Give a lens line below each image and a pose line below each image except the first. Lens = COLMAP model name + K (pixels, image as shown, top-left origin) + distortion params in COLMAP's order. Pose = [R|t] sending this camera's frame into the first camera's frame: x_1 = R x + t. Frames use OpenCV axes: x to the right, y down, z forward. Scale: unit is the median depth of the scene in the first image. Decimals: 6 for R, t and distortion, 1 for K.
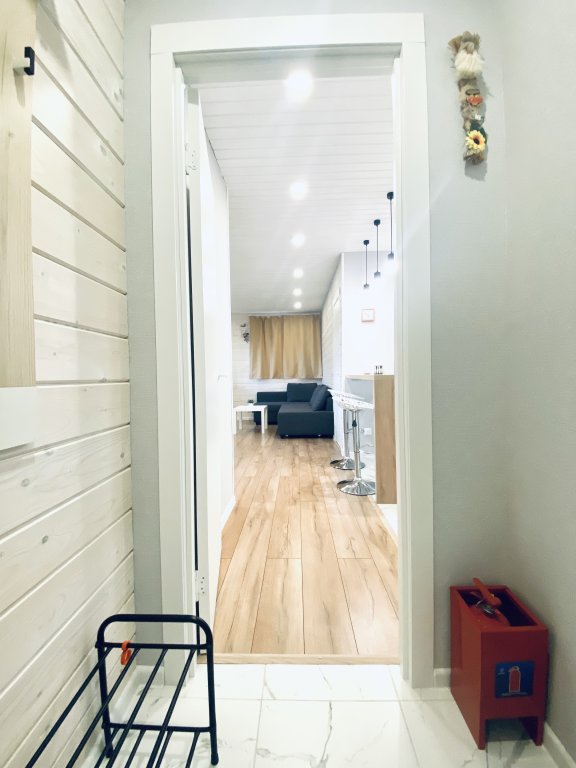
lens RADIAL K [[313.0, 0, 288.2], [0, 313.0, 383.8], [0, 0, 1]] dist [-0.002318, -0.000104]
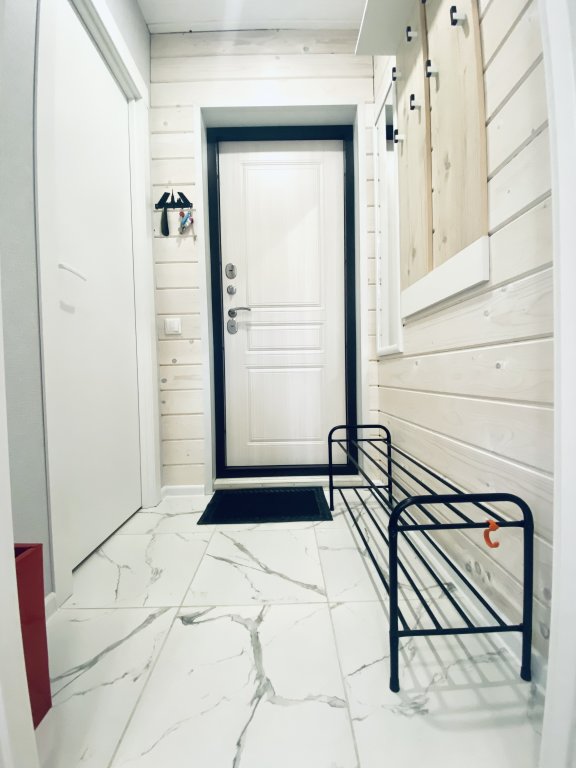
lens RADIAL K [[313.0, 0, 287.1], [0, 313.0, 383.6], [0, 0, 1]] dist [-0.002318, -0.000104]
pose [[-0.998557, 0.042902, -0.032313, 0.034014], [0.041230, 0.997859, 0.050770, 0.404889], [0.034422, 0.049365, -0.998187, 1.822006]]
